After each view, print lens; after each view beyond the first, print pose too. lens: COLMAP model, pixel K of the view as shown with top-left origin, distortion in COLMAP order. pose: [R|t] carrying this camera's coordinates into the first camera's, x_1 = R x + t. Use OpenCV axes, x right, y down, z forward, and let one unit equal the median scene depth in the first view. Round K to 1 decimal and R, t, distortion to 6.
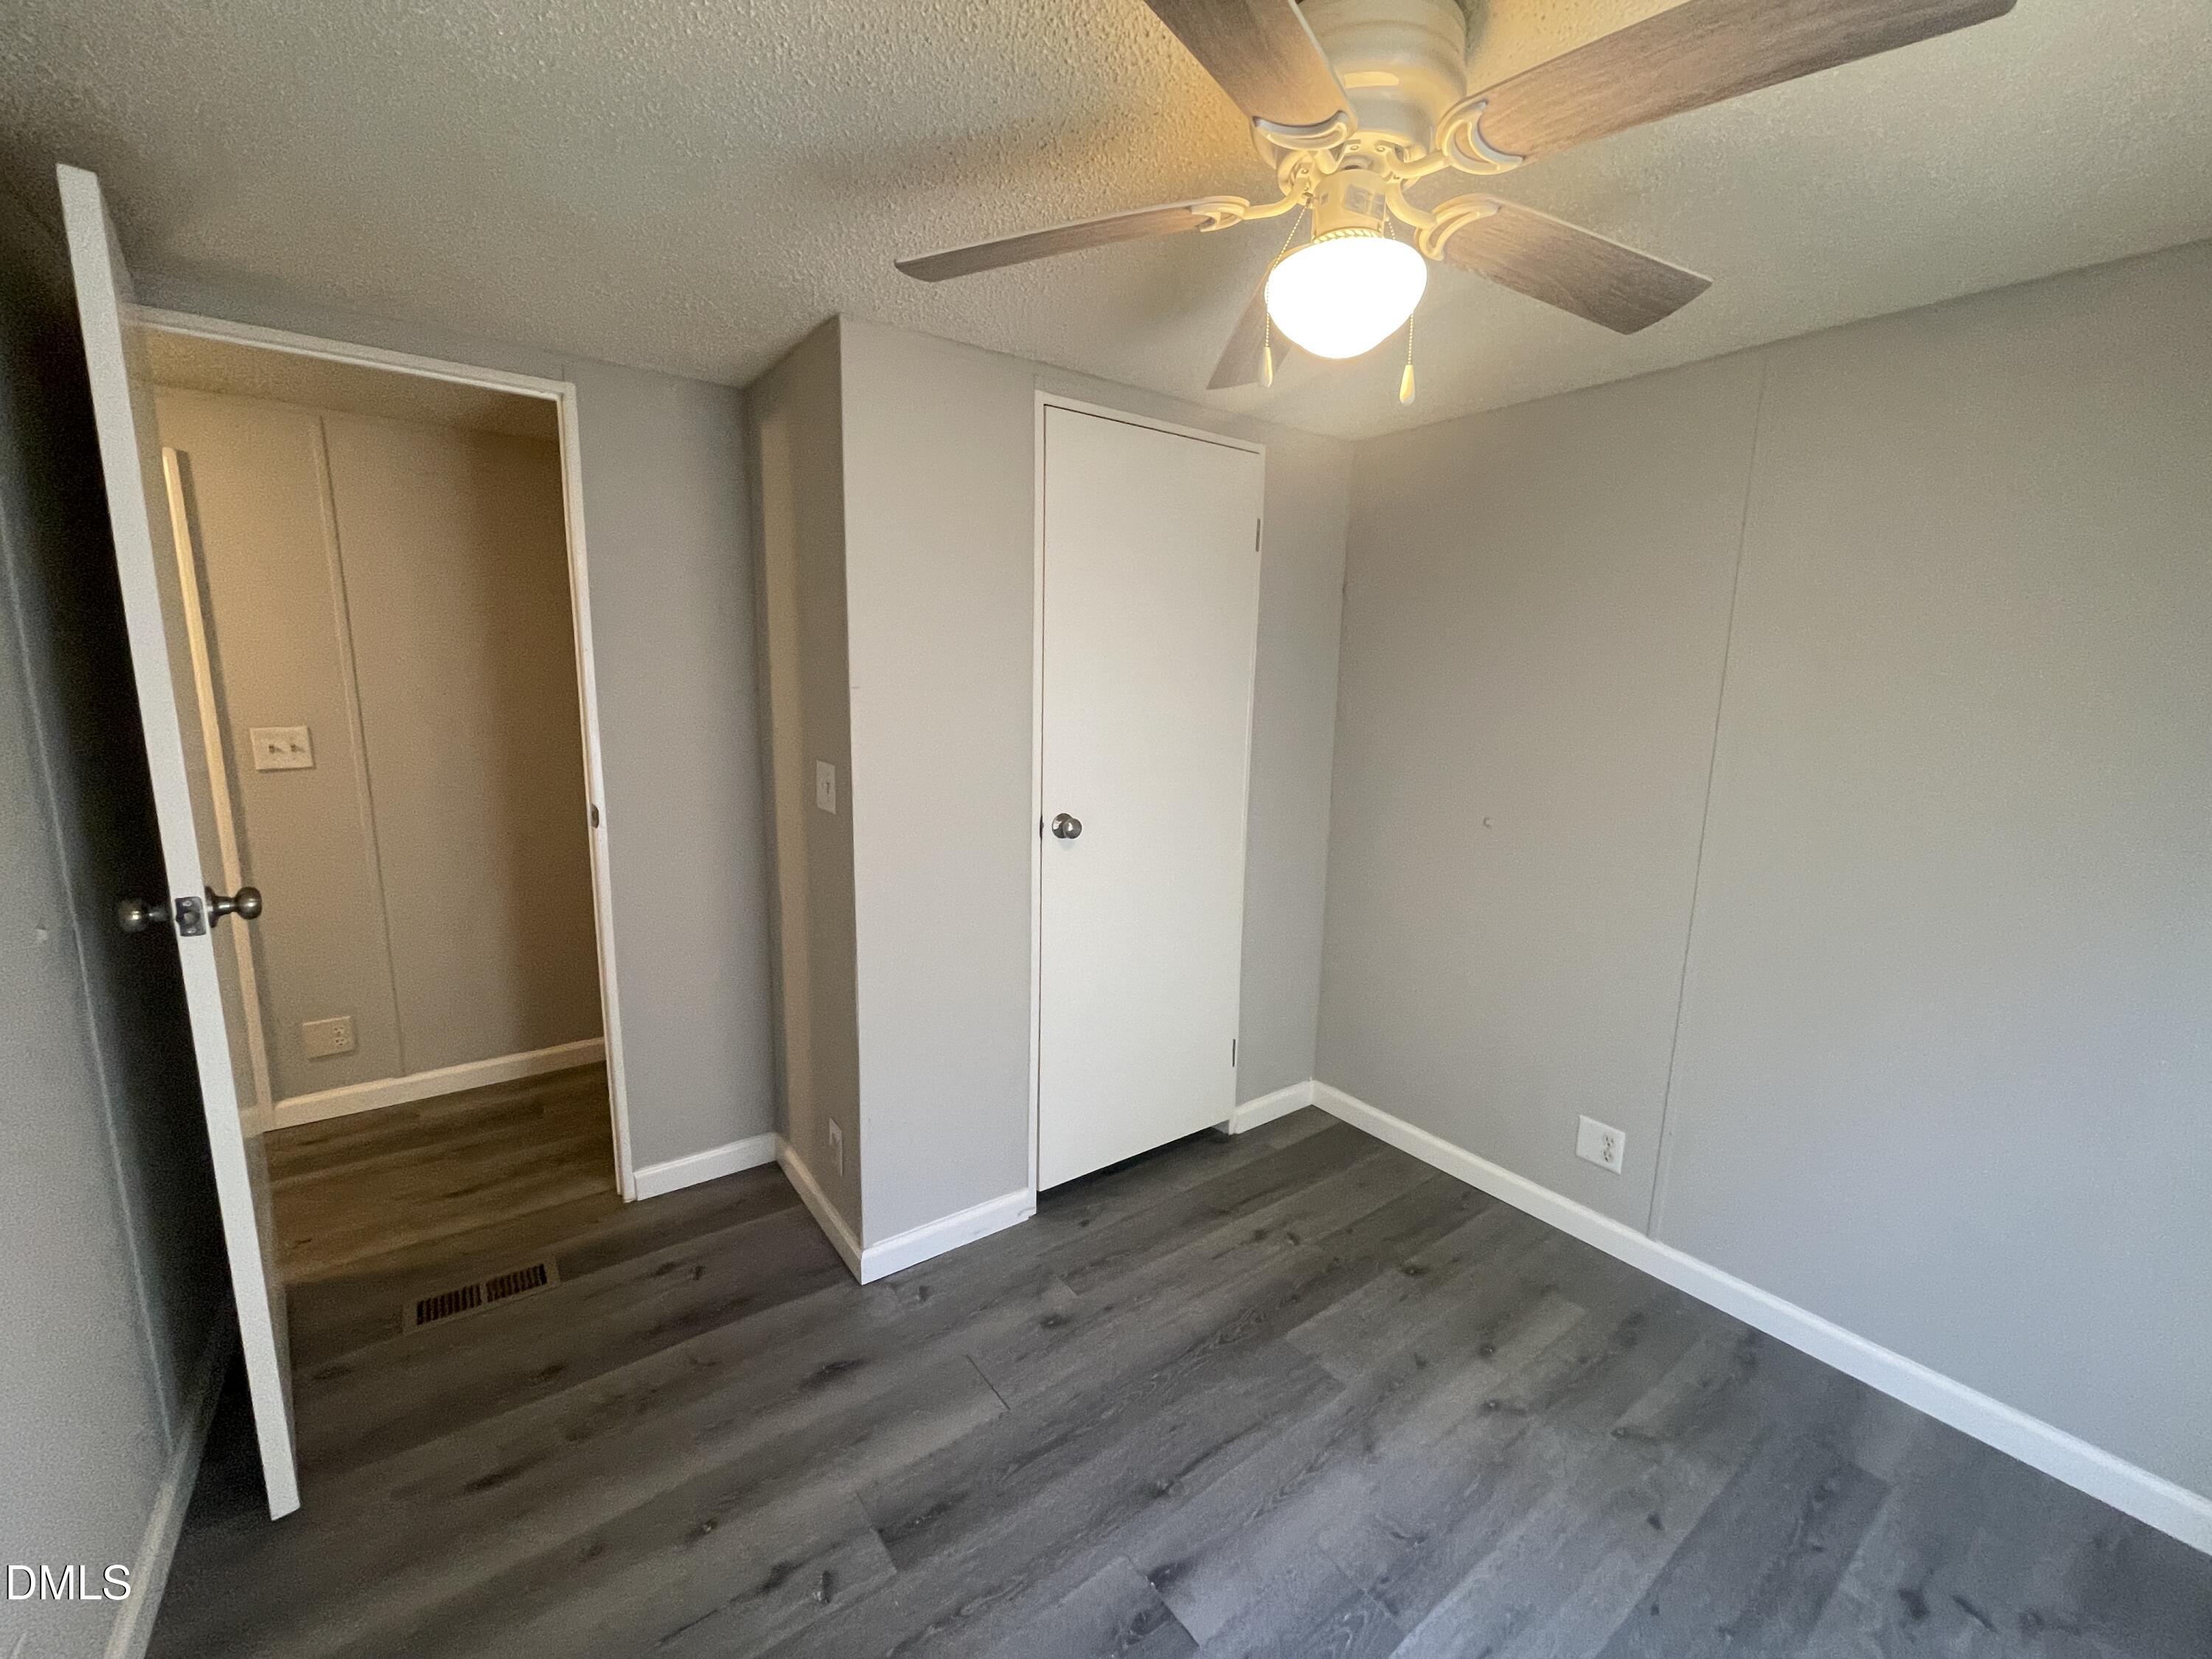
lens RADIAL K [[894.2, 0, 1102.6], [0, 894.2, 821.7], [0, 0, 1]] dist [0.001429, 0.001106]
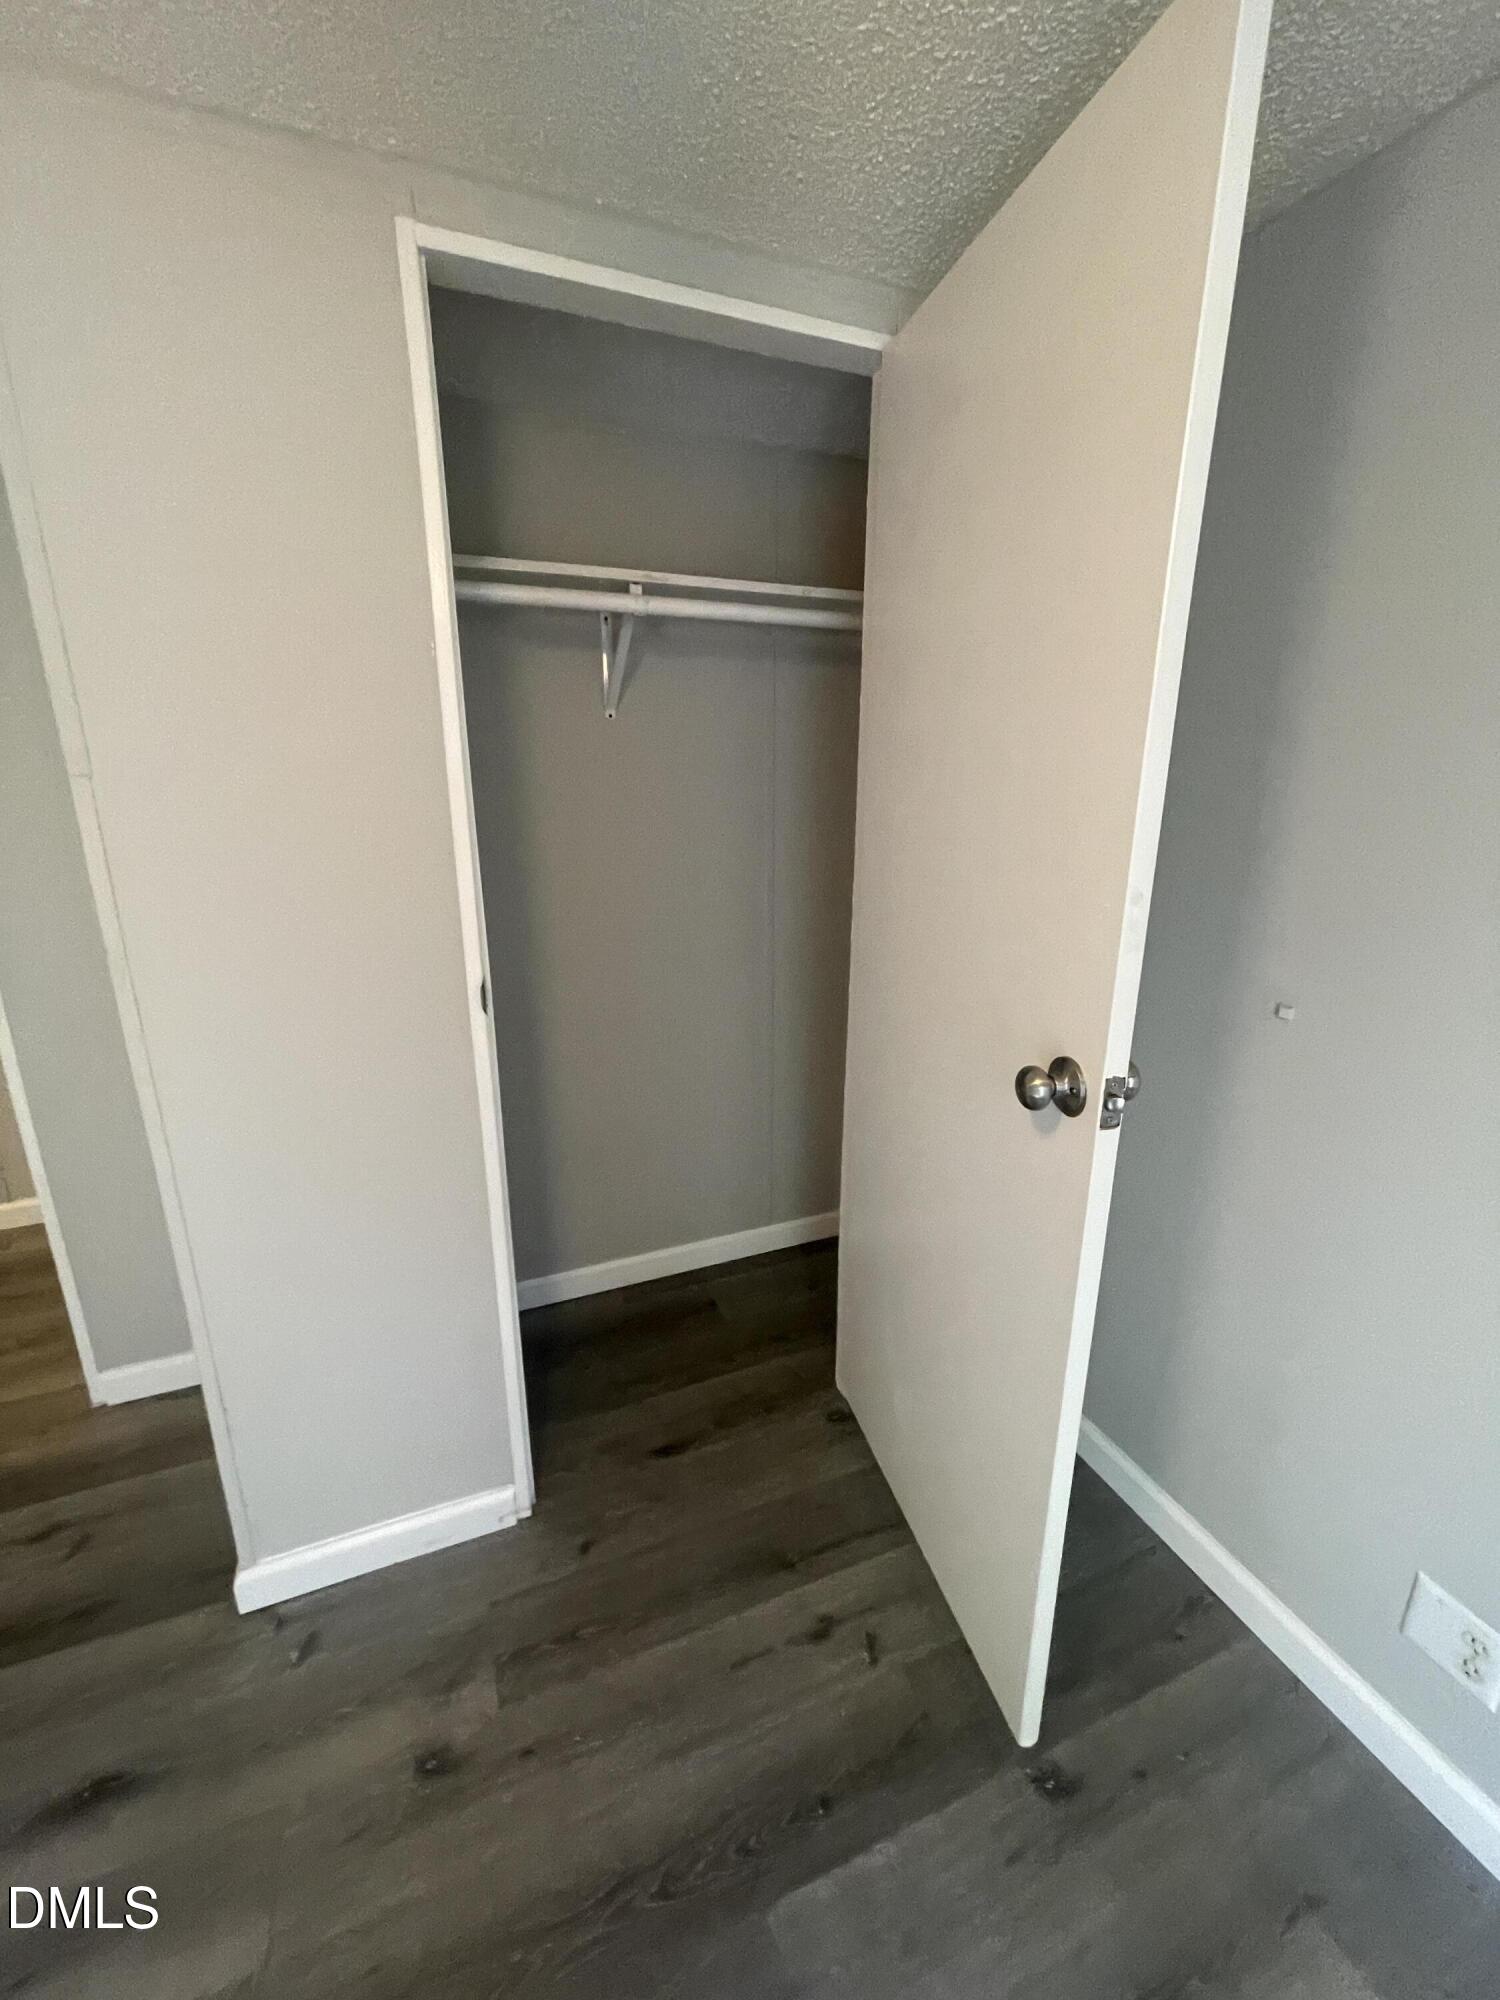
lens RADIAL K [[808.5, 0, 750.0], [0, 808.5, 997.1], [0, 0, 1]] dist [0.001429, 0.001106]
pose [[0.968745, 0.045058, -0.243934, 0.274198], [-0.018192, 0.993622, 0.111288, -0.065378], [0.247393, -0.103372, 0.963385, 0.518279]]
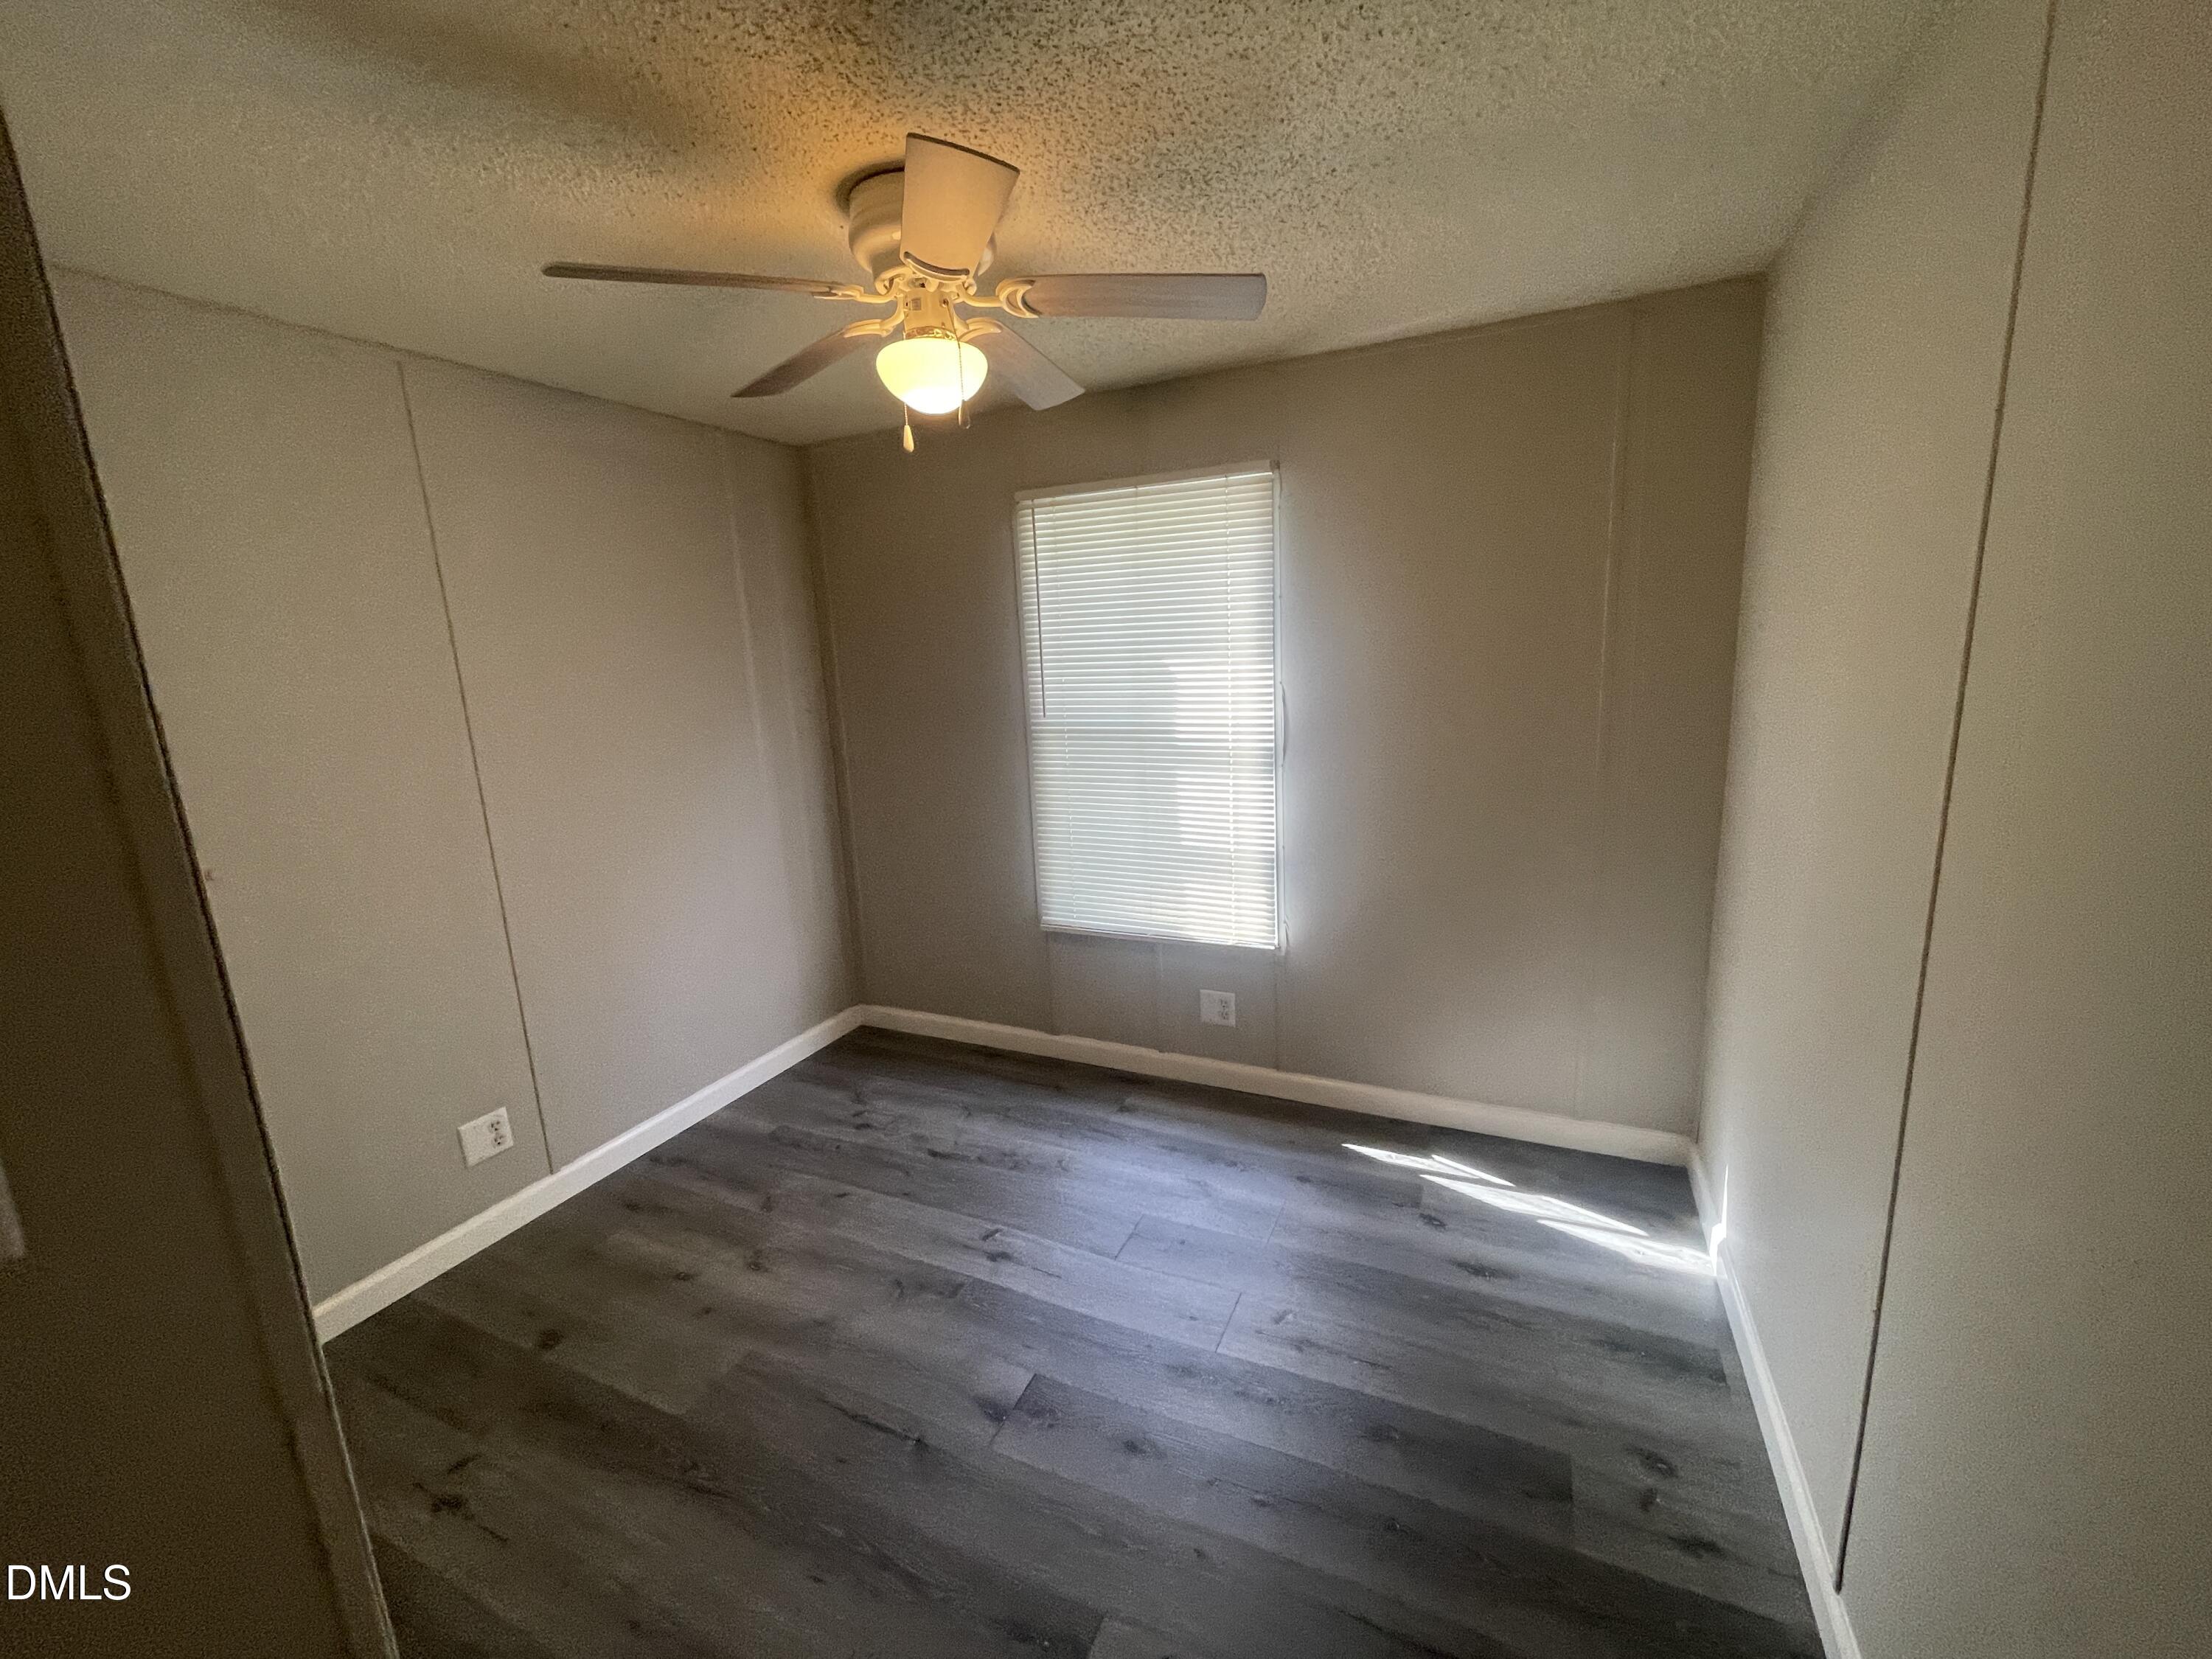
lens RADIAL K [[894.2, 0, 1089.6], [0, 894.2, 828.0], [0, 0, 1]] dist [0.001429, 0.001106]
pose [[-0.451214, -0.174699, 0.875150, -0.603396], [0.187917, 0.940065, 0.284544, -0.128224], [-0.872407, 0.292845, -0.391341, 0.773473]]
